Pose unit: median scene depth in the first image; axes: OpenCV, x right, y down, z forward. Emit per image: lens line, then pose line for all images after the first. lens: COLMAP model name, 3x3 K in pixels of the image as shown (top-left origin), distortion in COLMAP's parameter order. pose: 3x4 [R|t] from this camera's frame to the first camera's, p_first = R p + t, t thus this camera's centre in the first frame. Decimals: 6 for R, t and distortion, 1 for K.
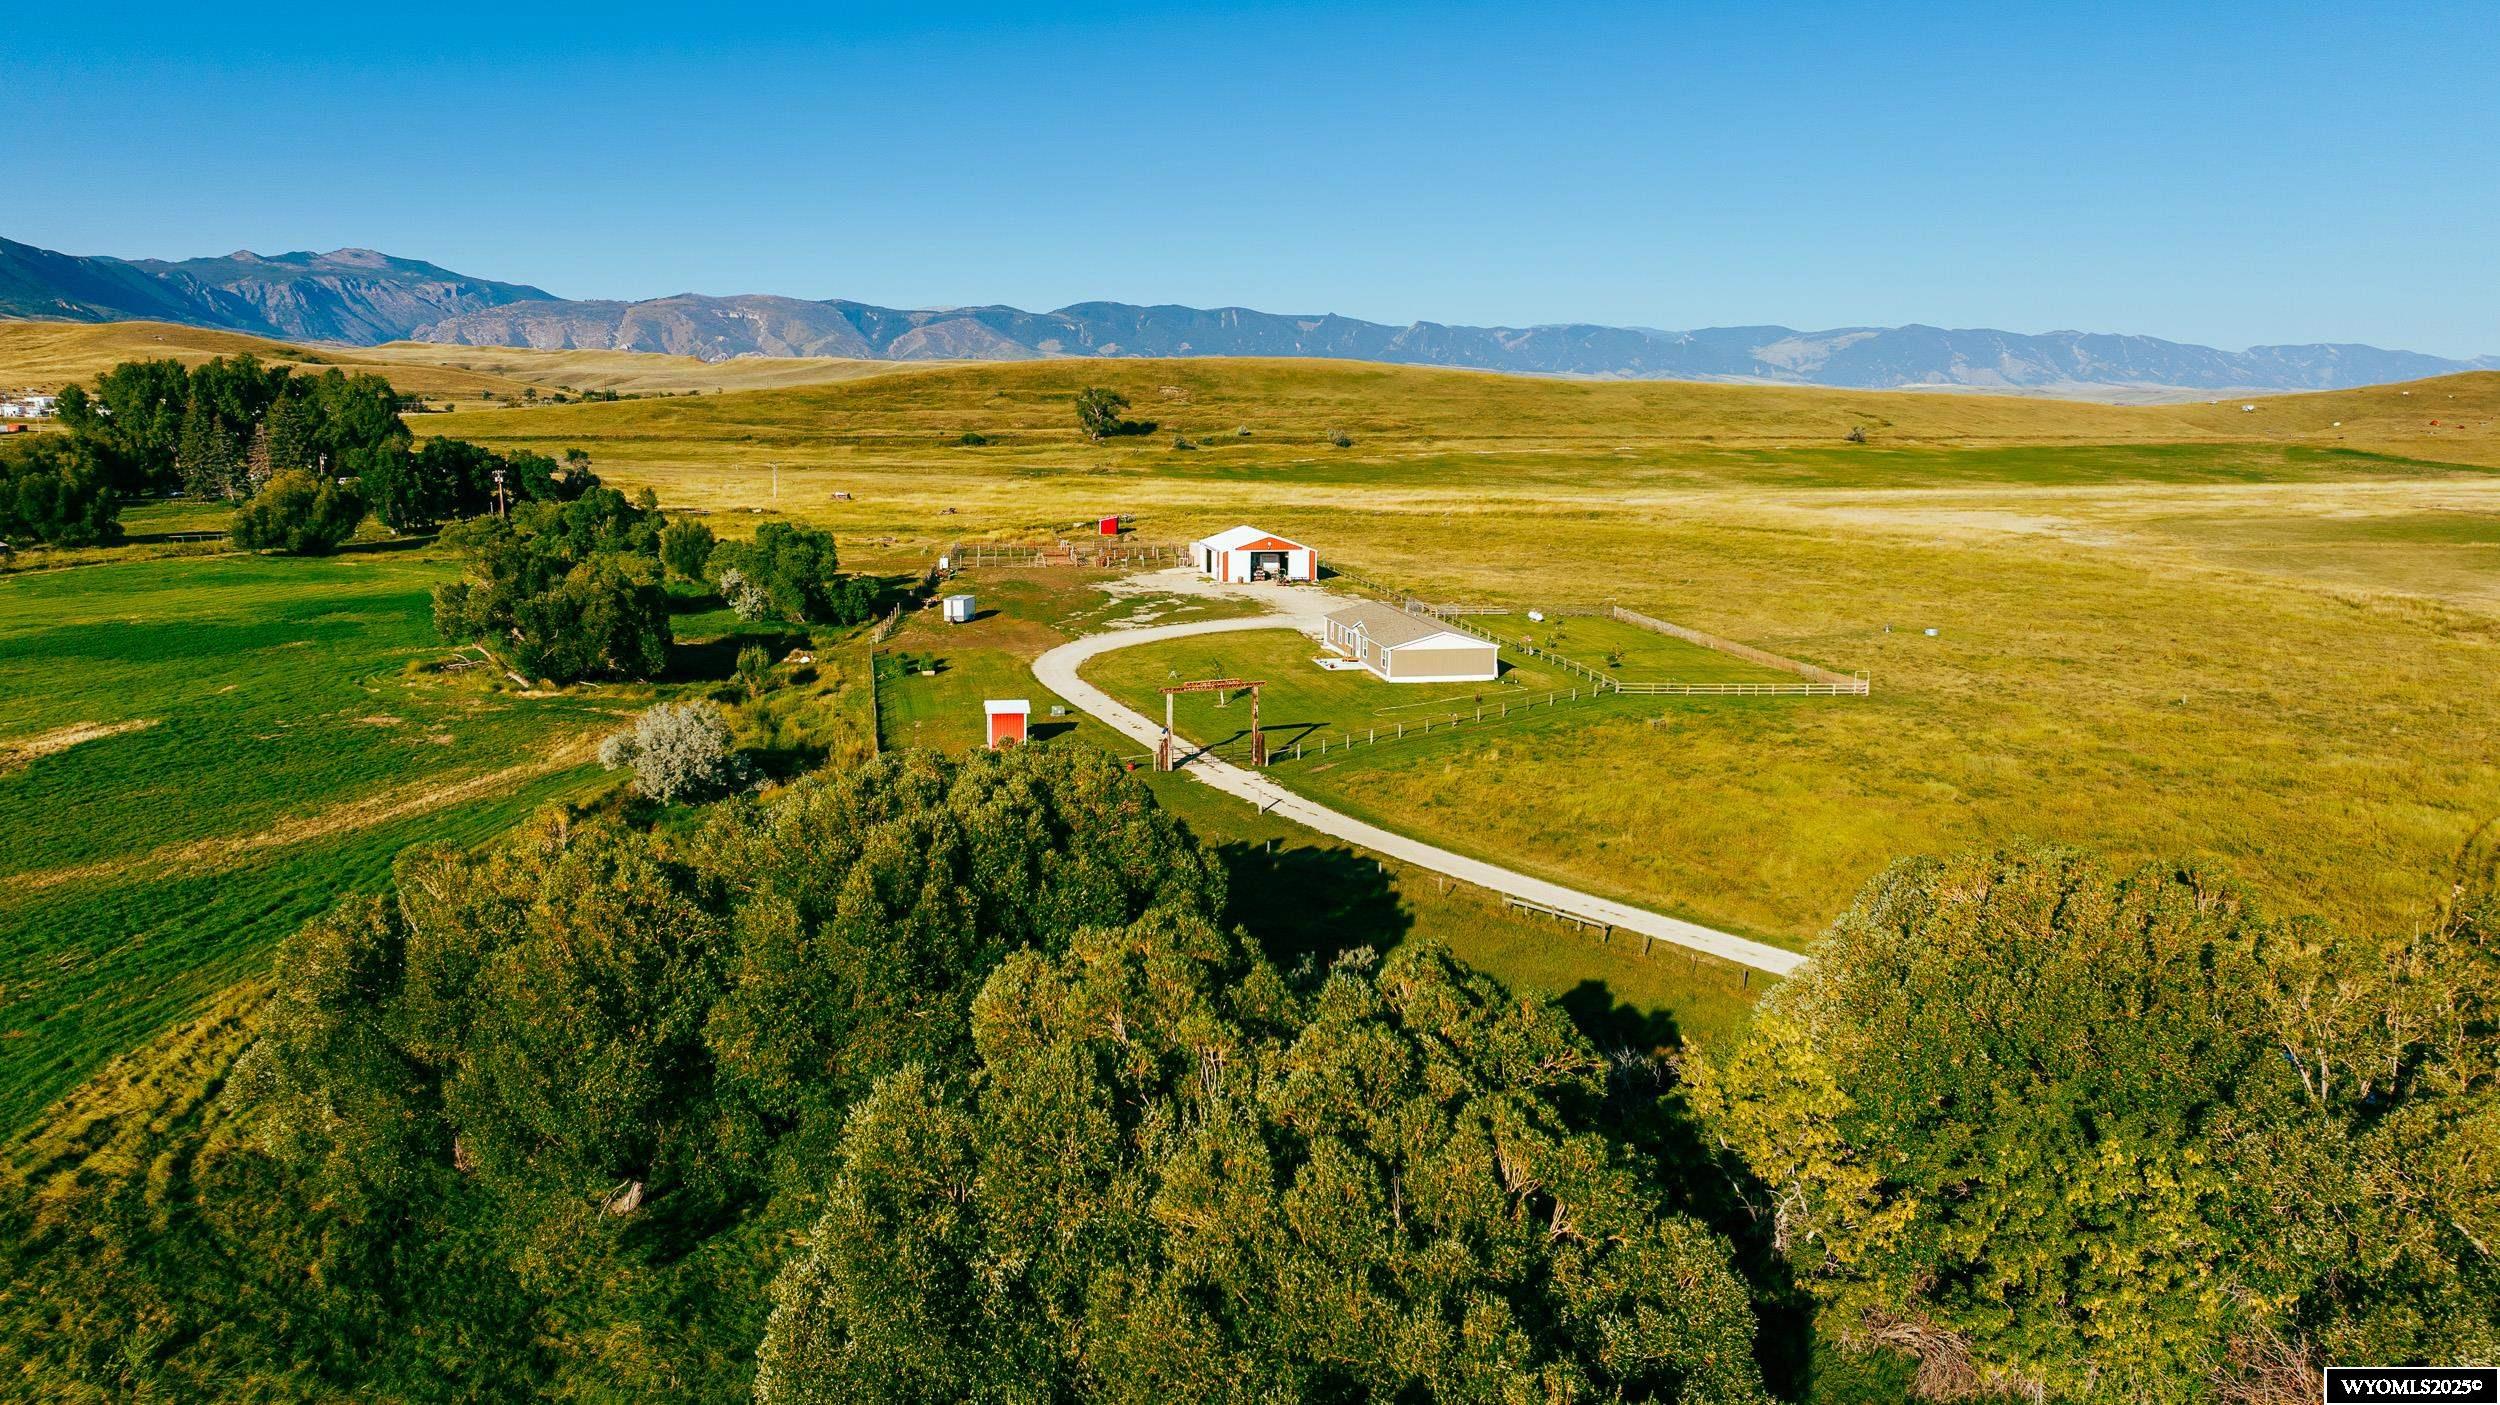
lens RADIAL K [[1747.5, 0, 1235.2], [0, 1747.5, 706.0], [0, 0, 1]] dist [-0.018155, 0.001208]
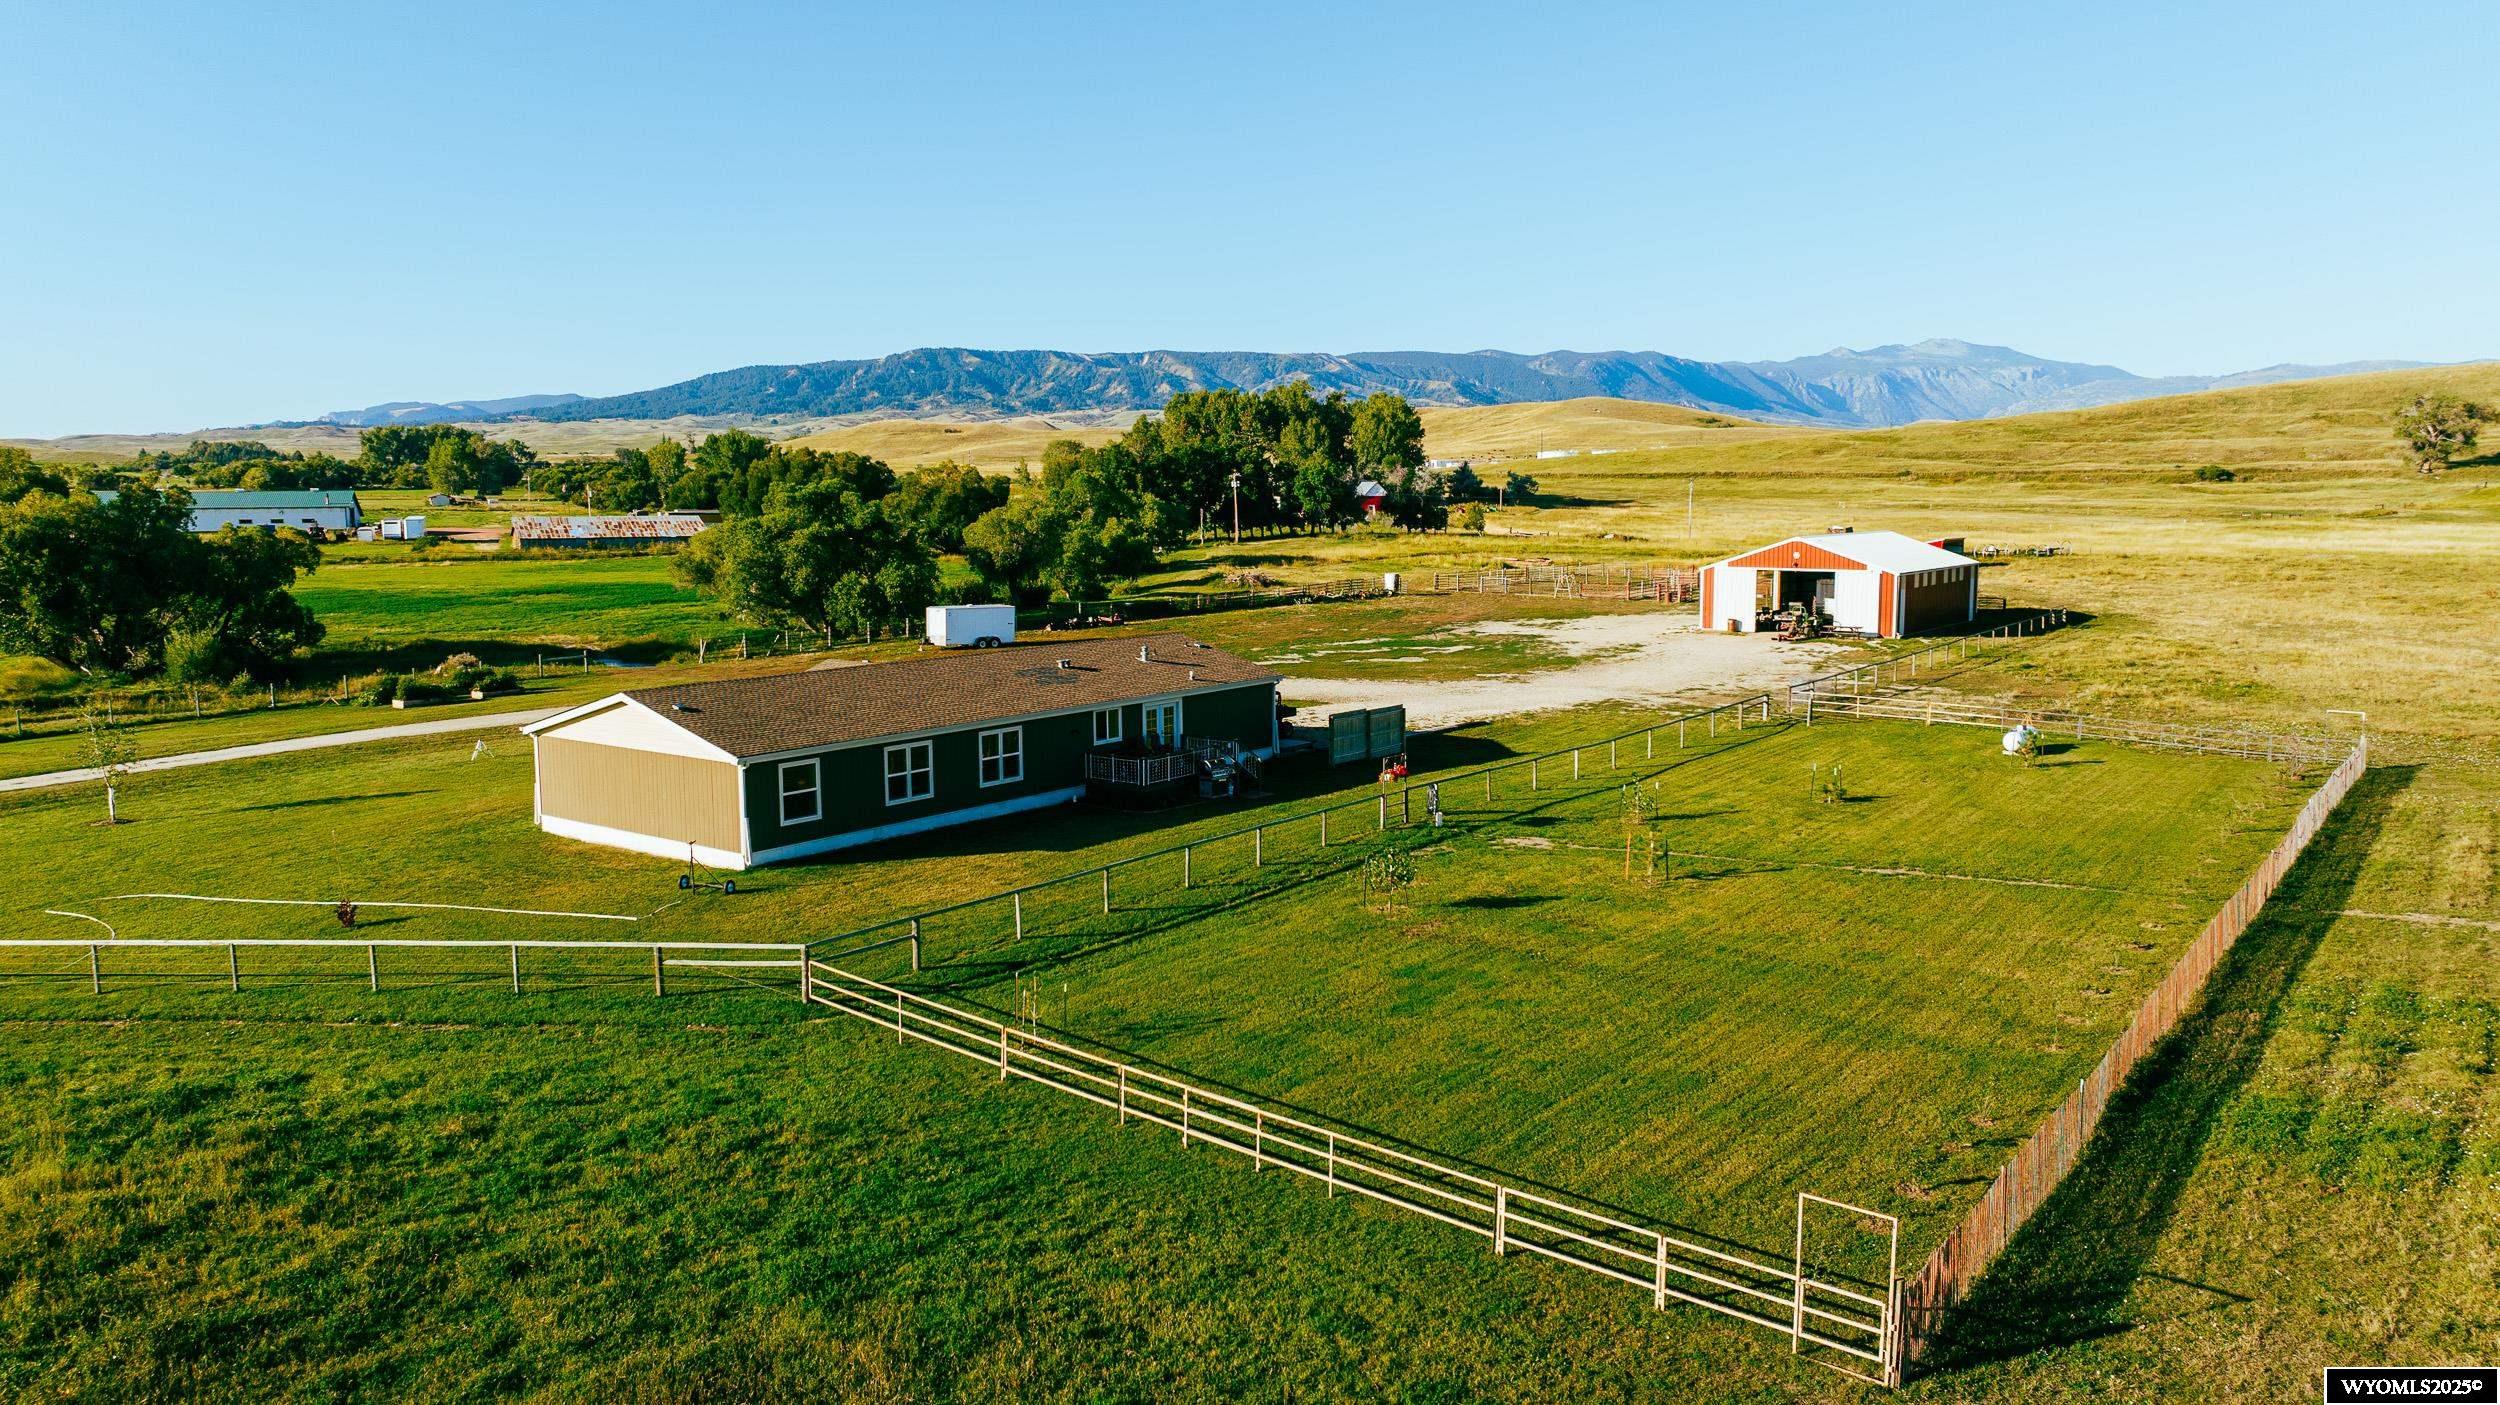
lens RADIAL K [[1747.5, 0, 1257.3], [0, 1747.5, 703.2], [0, 0, 1]] dist [-0.018155, 0.001208]
pose [[0.673155, 0.080590, -0.735097, 0.109393], [-0.116291, 0.993212, 0.002396, -0.013830], [0.730300, 0.083873, 0.677958, 0.220298]]
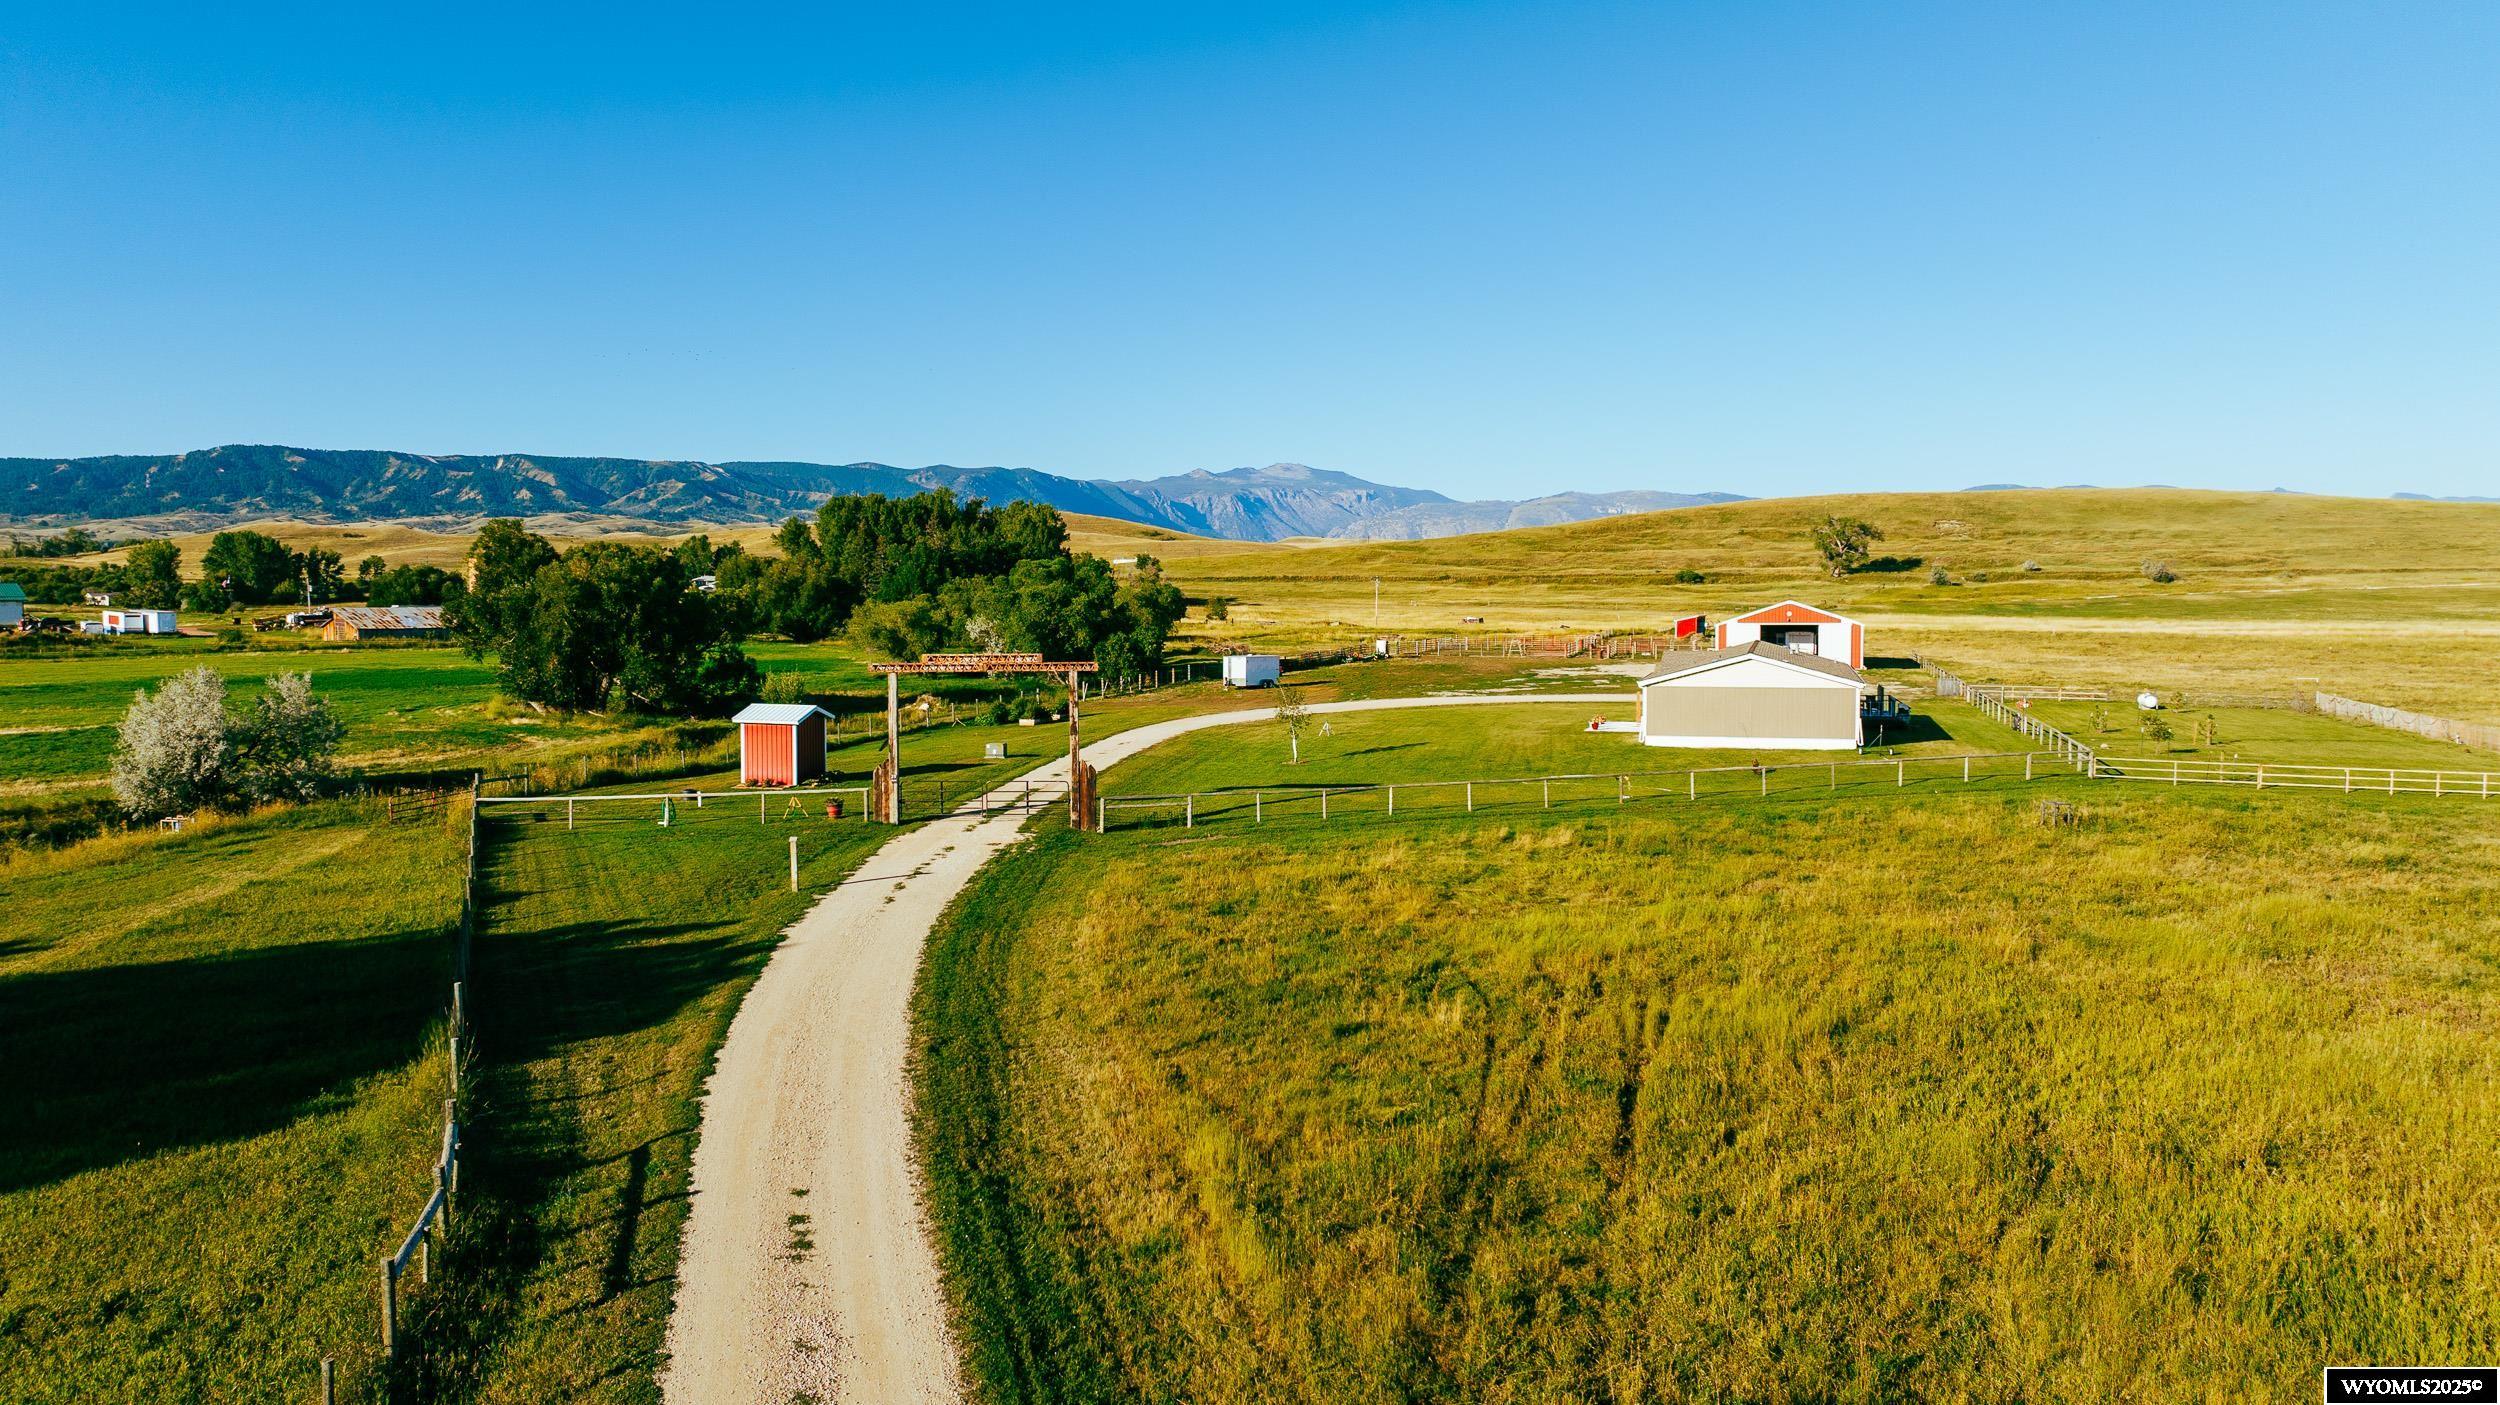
lens RADIAL K [[1747.5, 0, 1251.4], [0, 1747.5, 691.1], [0, 0, 1]] dist [-0.018155, 0.001208]
pose [[0.886439, 0.013989, -0.462633, 0.059330], [-0.068116, 0.992602, -0.100501, 0.008621], [0.457805, 0.120601, 0.880835, 0.115046]]
